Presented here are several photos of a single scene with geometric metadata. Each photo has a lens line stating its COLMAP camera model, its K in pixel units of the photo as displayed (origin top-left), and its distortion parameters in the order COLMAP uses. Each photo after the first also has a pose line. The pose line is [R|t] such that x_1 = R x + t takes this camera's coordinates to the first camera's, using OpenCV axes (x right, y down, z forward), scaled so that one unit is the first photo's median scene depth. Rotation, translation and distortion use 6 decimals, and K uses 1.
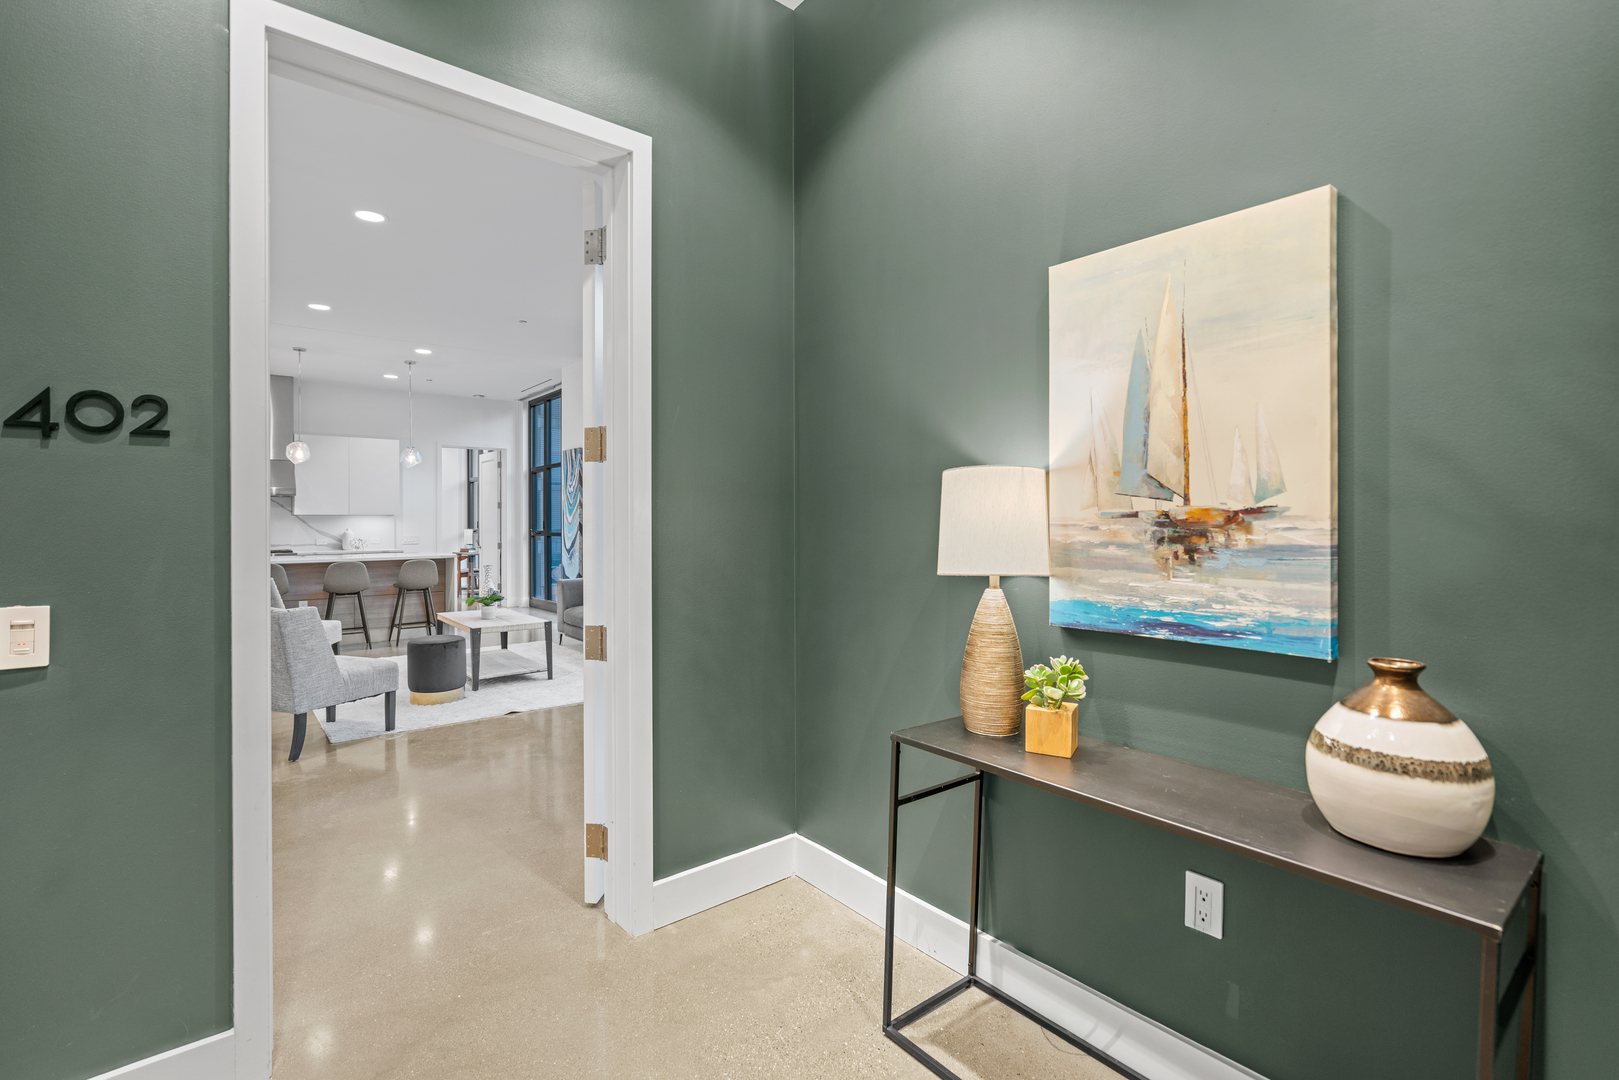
lens RADIAL K [[747.9, 0, 801.1], [0, 747.9, 519.6], [0, 0, 1]] dist [-0.001740, -0.000064]
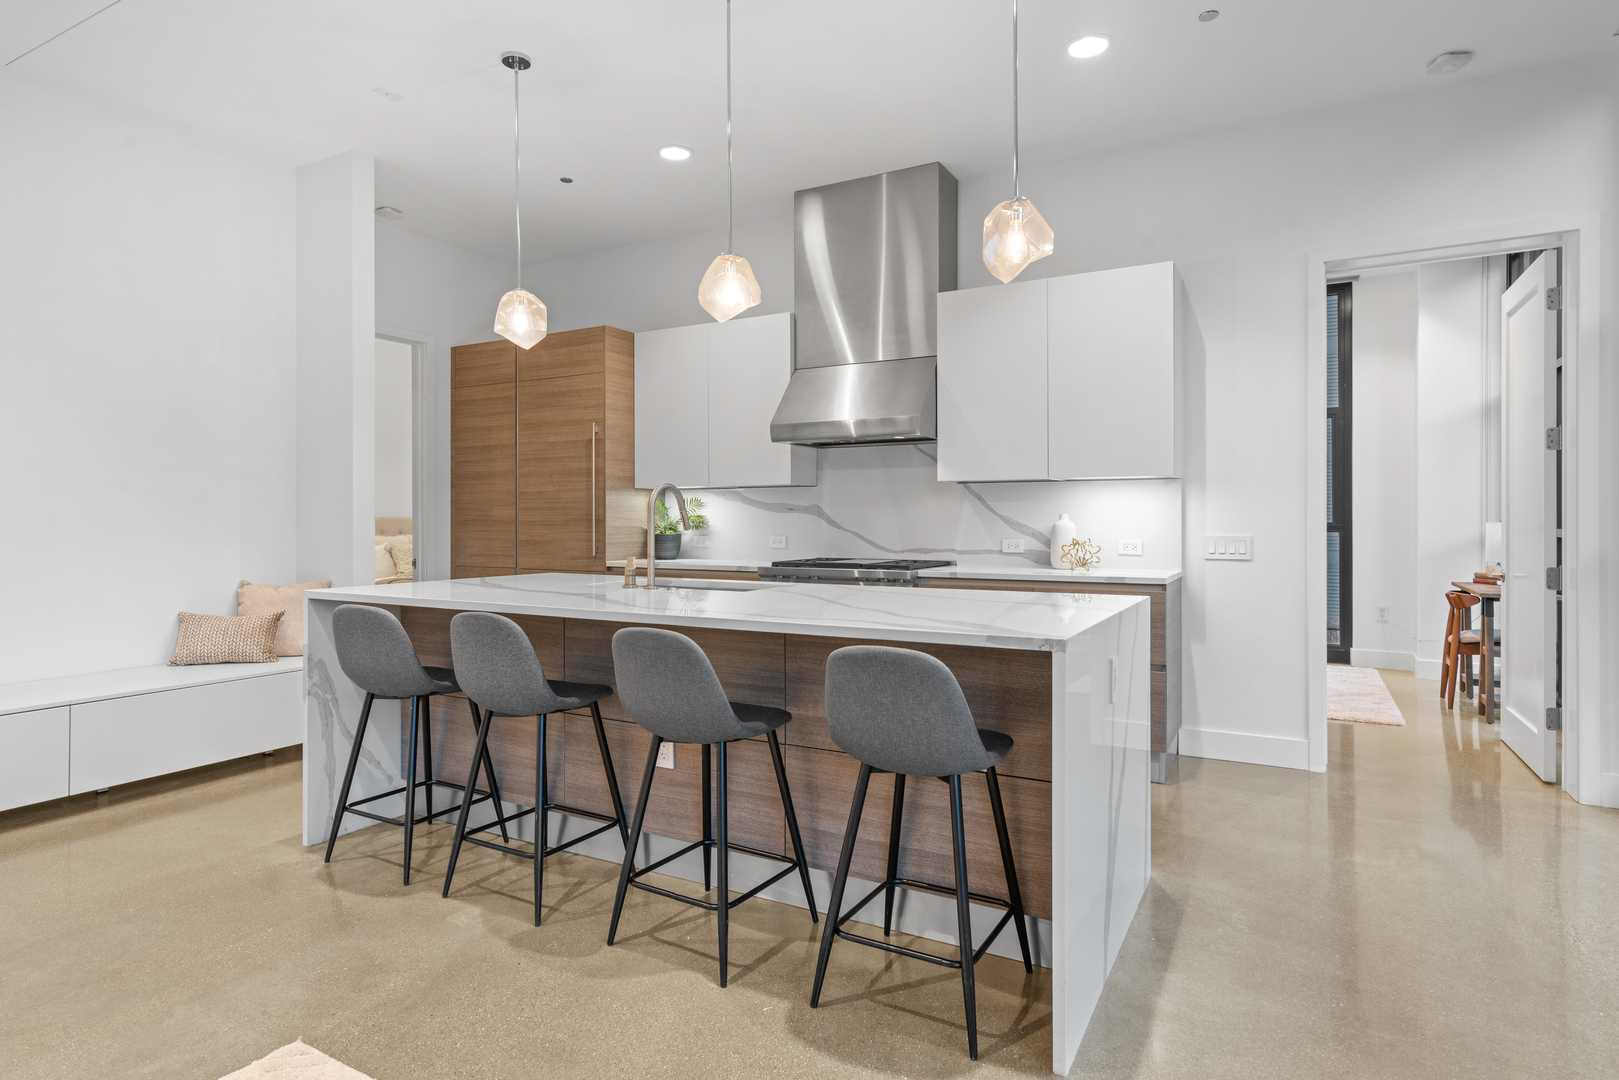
lens RADIAL K [[880.6, 0, 802.8], [0, 880.6, 518.6], [0, 0, 1]] dist [0.006099, 0.001537]
pose [[0.370841, 0.004402, -0.928686, -0.611805], [0.000257, 0.999988, 0.004843, 0.032437], [0.928696, -0.002035, 0.370836, 1.910720]]
